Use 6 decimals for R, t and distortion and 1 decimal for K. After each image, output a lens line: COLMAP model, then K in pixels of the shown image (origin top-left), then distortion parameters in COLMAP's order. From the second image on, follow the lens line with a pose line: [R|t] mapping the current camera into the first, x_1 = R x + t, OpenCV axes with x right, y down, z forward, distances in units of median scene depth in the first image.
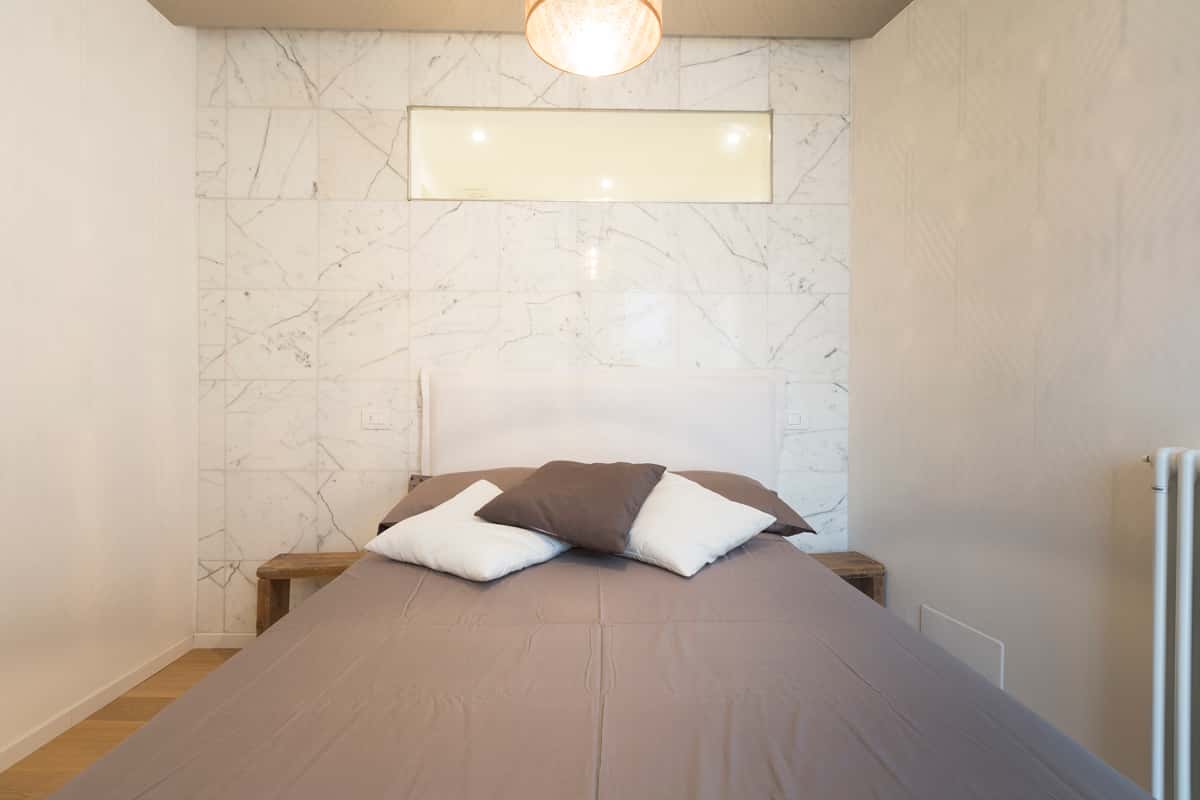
lens RADIAL K [[526.9, 0, 611.3], [0, 526.9, 391.7], [0, 0, 1]] dist [0.001302, -0.001516]
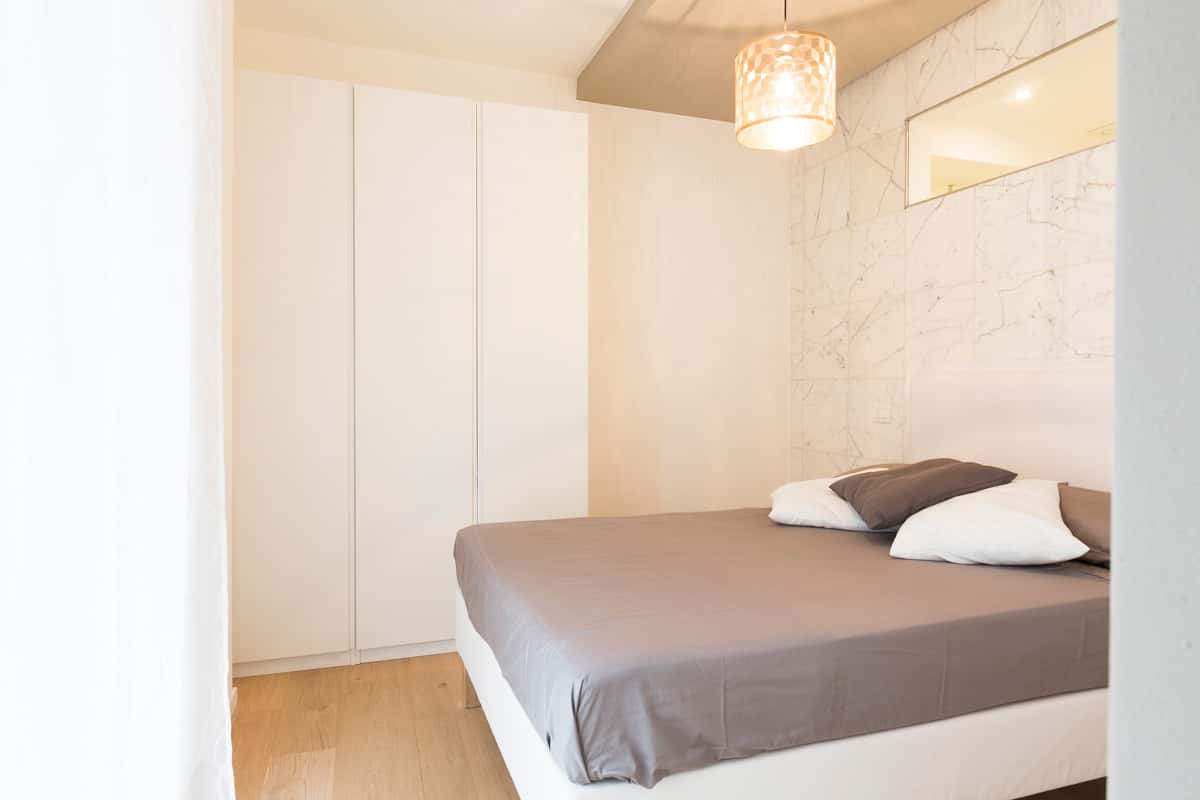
lens RADIAL K [[743.1, 0, 601.8], [0, 743.1, 399.4], [0, 0, 1]] dist [-0.042008, -0.000954]
pose [[0.296817, 0.014013, -0.954832, 0.857882], [-0.004804, 0.999902, 0.013181, 0.004383], [0.954922, 0.000675, 0.296855, -0.021550]]
